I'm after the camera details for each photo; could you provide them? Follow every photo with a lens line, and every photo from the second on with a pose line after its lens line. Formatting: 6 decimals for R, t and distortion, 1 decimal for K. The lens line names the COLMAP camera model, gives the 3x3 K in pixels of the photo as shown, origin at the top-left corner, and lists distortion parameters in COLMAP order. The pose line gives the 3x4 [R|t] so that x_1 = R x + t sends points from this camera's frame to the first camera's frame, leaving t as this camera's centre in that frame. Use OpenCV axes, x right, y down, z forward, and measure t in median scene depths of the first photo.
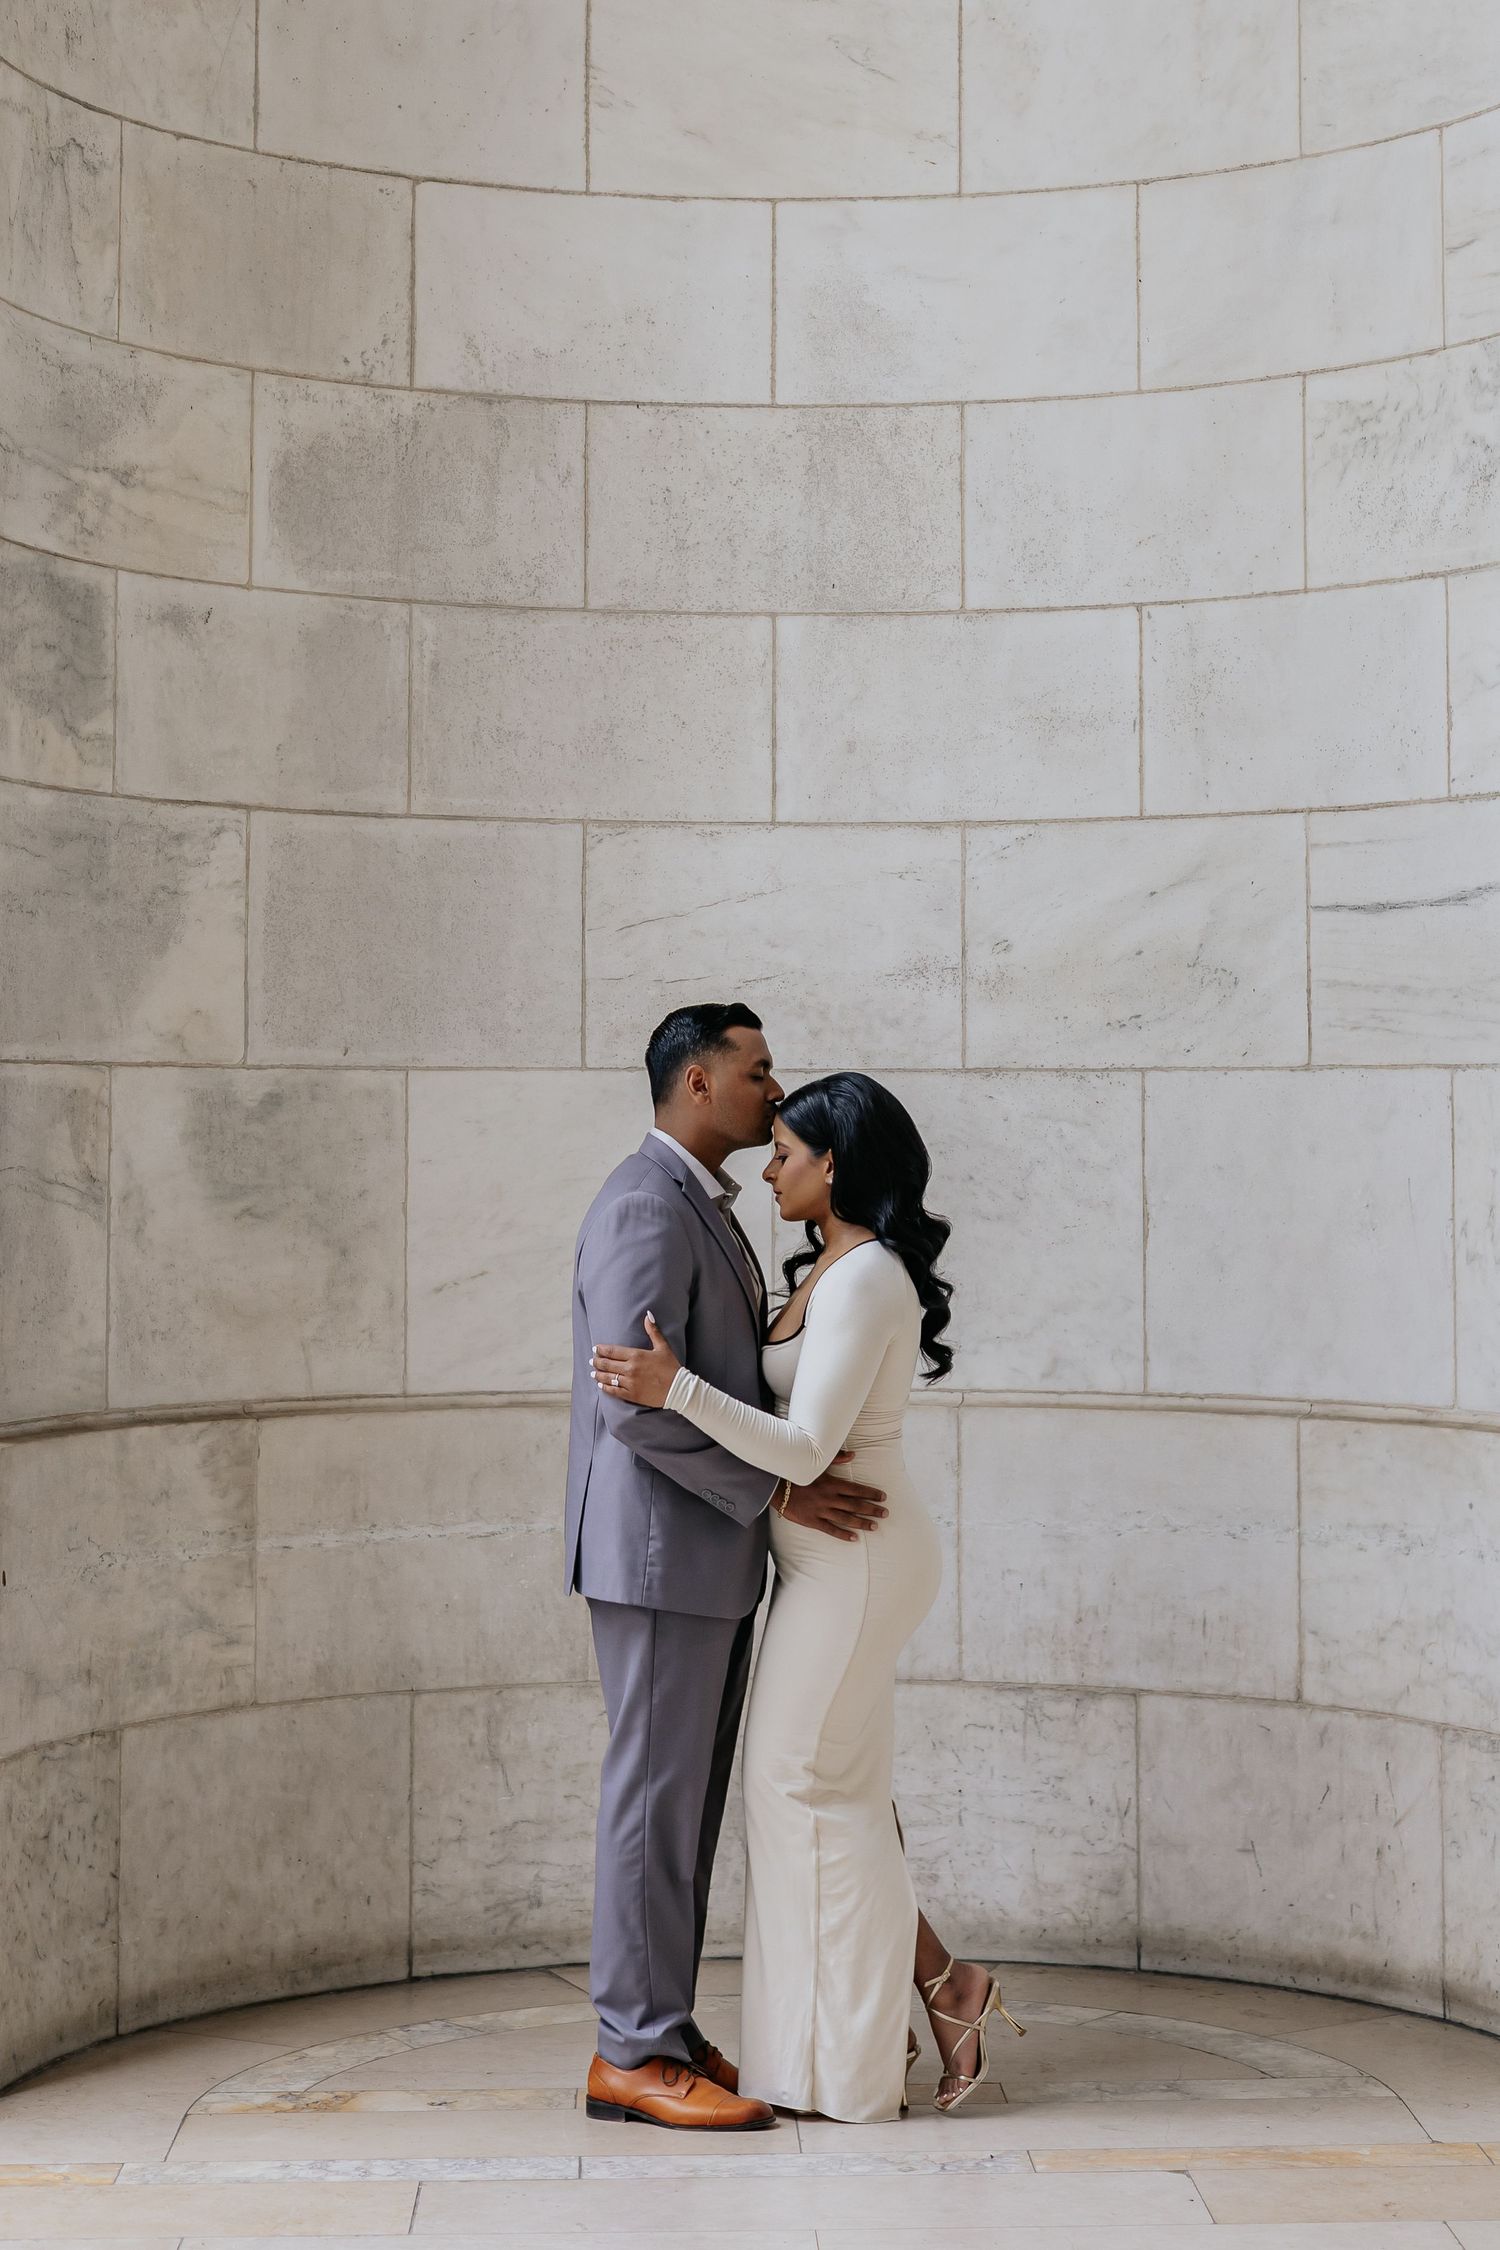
lens RADIAL K [[4025.6, 0, 555.4], [0, 4025.6, 853.1], [0, 0, 1]] dist [-0.009616, 0.074273]
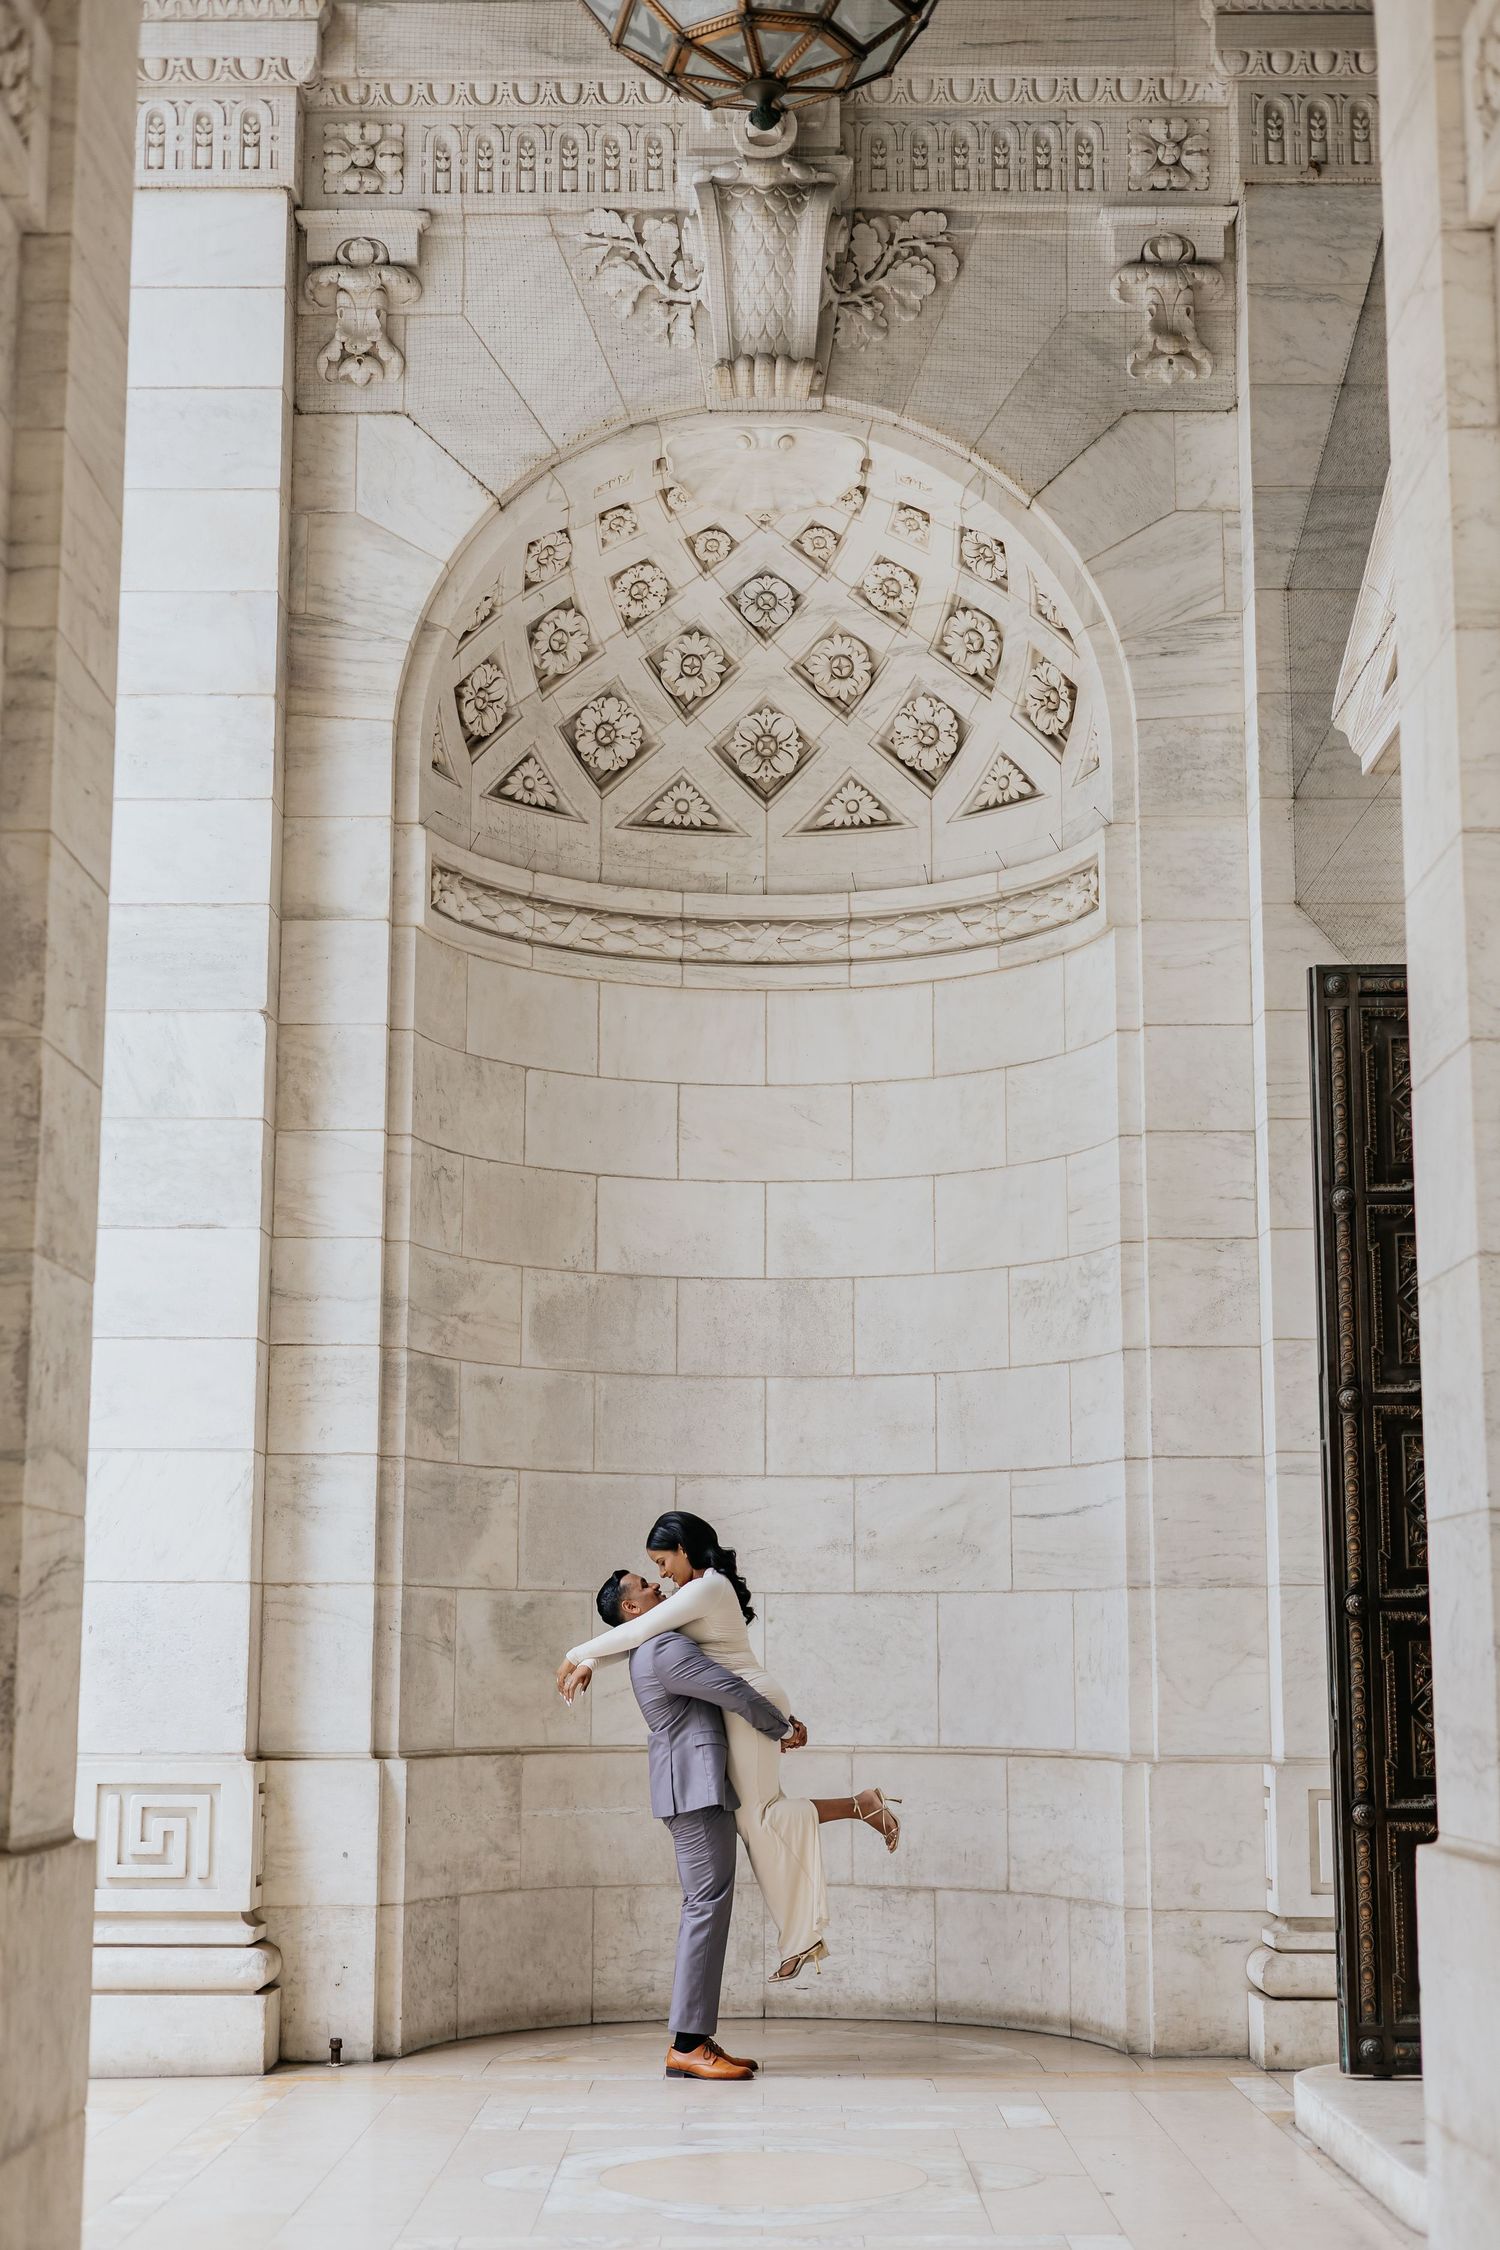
lens RADIAL K [[3199.1, 0, 672.2], [0, 3199.1, 1093.5], [0, 0, 1]] dist [0.009582, 0.017379]
pose [[0.999797, -0.002205, -0.020030, 0.040963], [-0.000131, 0.993264, -0.115872, -0.012589], [0.020151, 0.115851, 0.993062, -0.731243]]
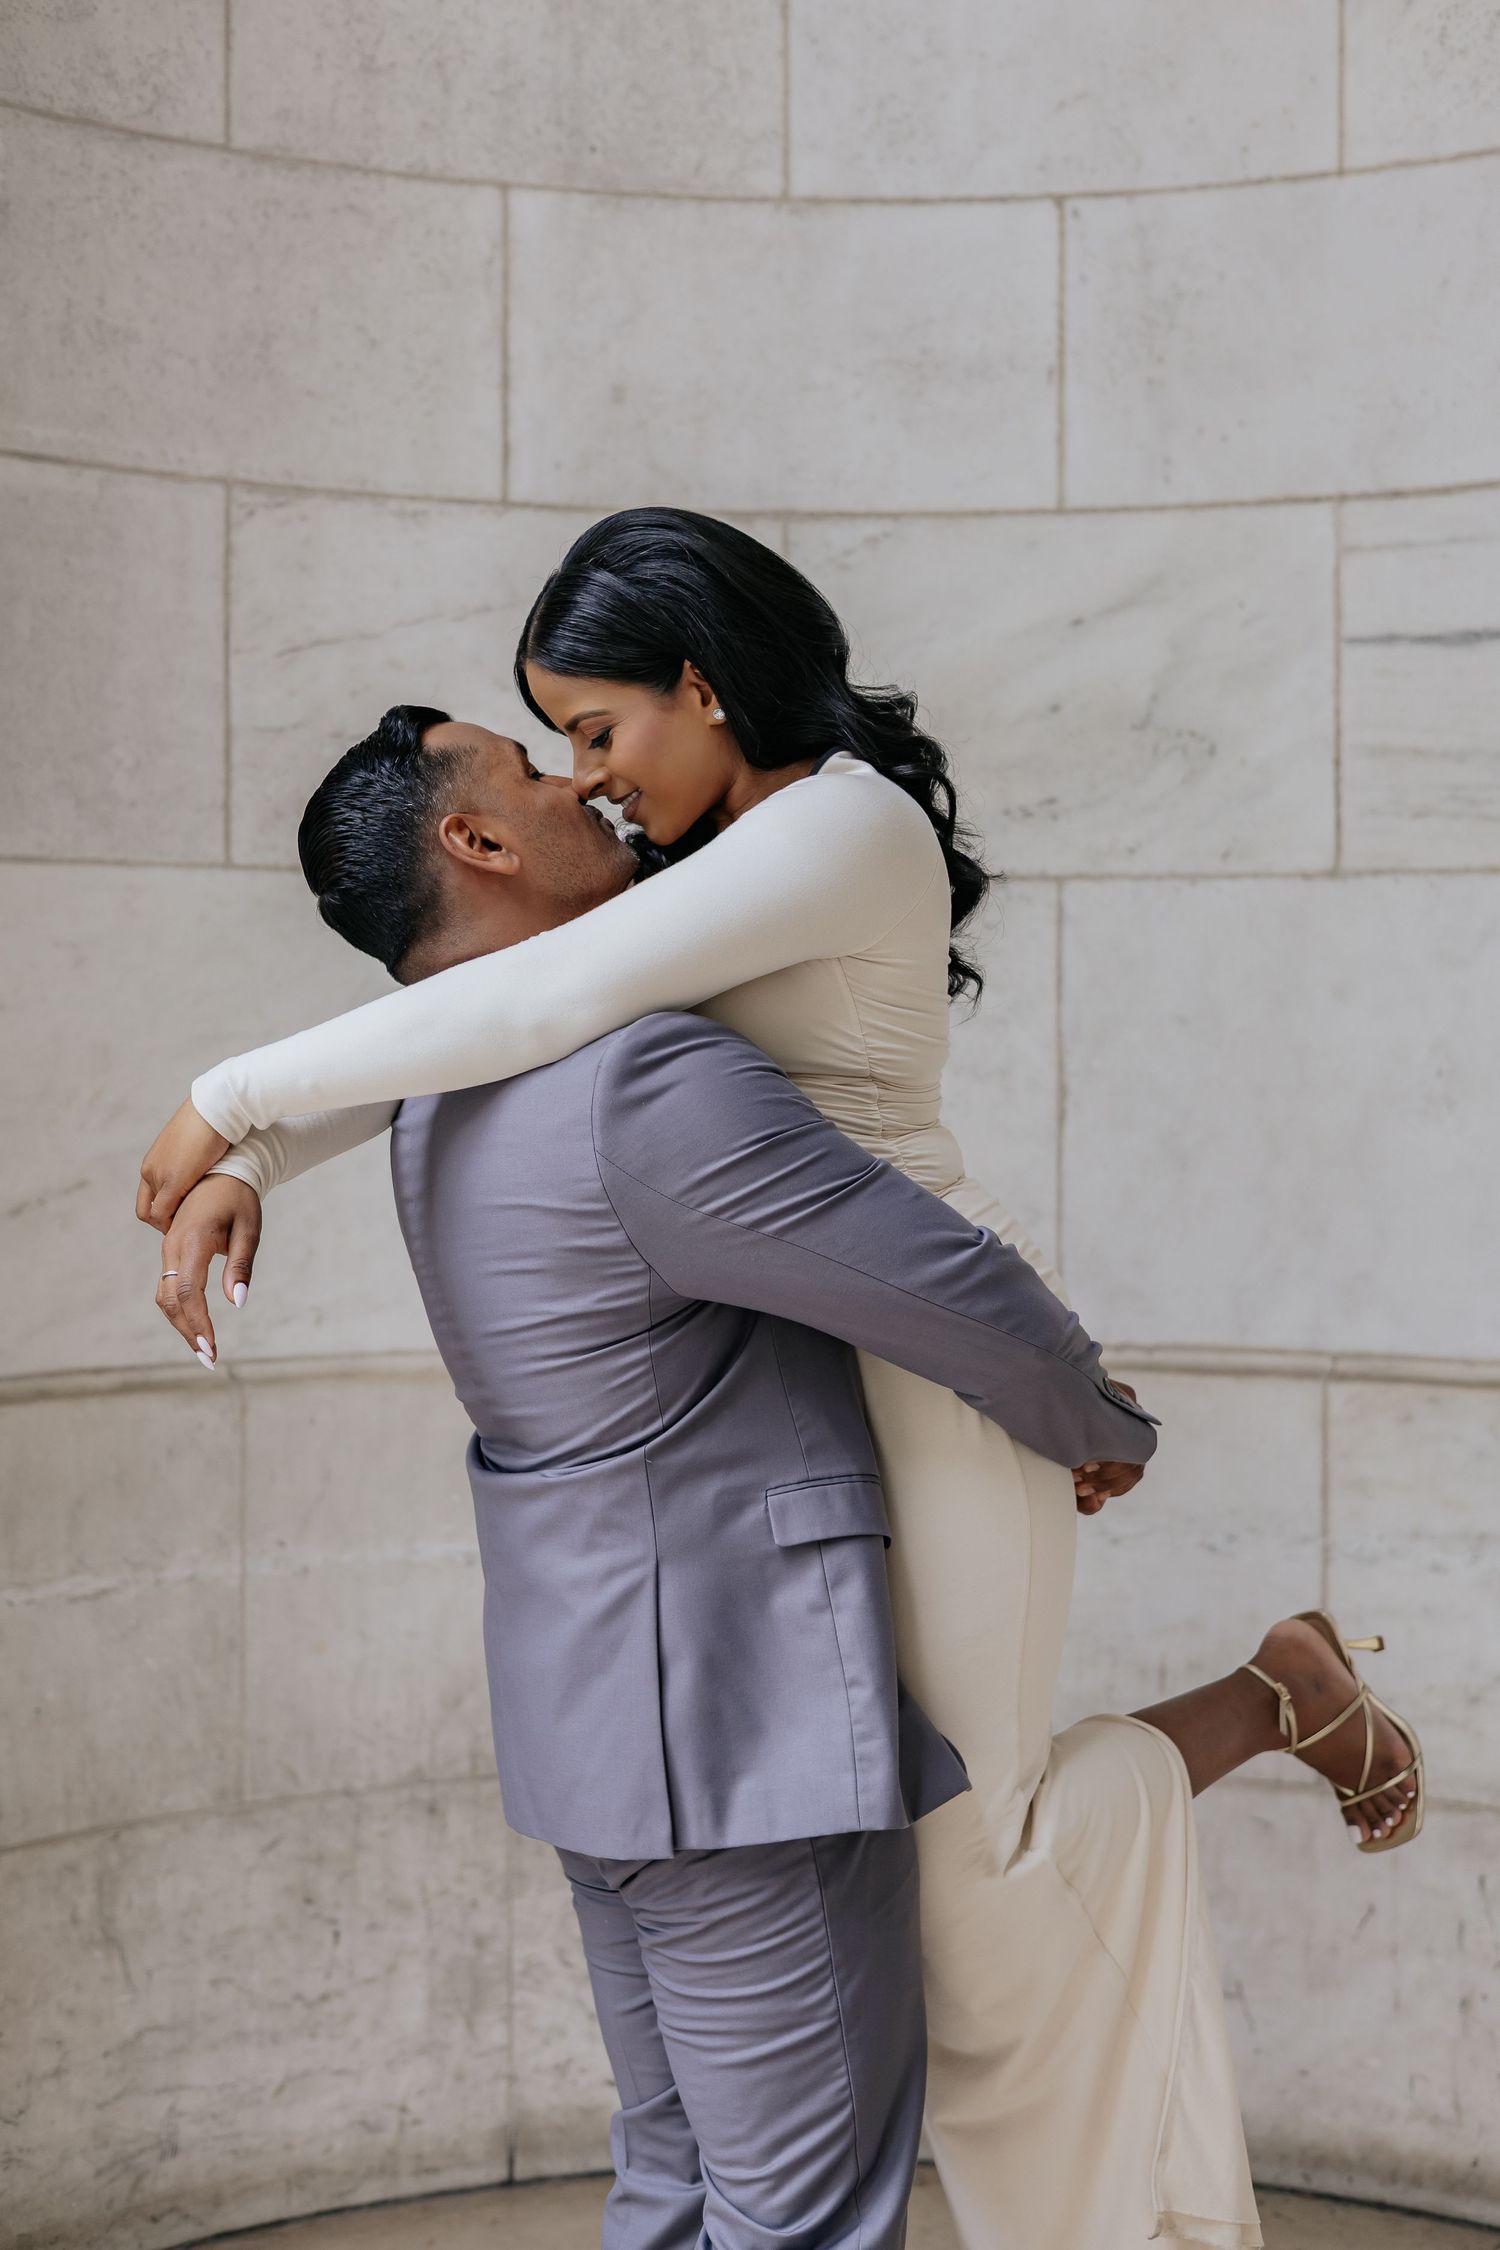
lens RADIAL K [[3199.1, 0, 672.2], [0, 3199.1, 1093.5], [0, 0, 1]] dist [0.009582, 0.017379]
pose [[0.944674, -0.004905, 0.327974, -0.097025], [-0.024476, 0.996046, 0.085395, 0.045540], [-0.327096, -0.088699, 0.940819, 0.504561]]
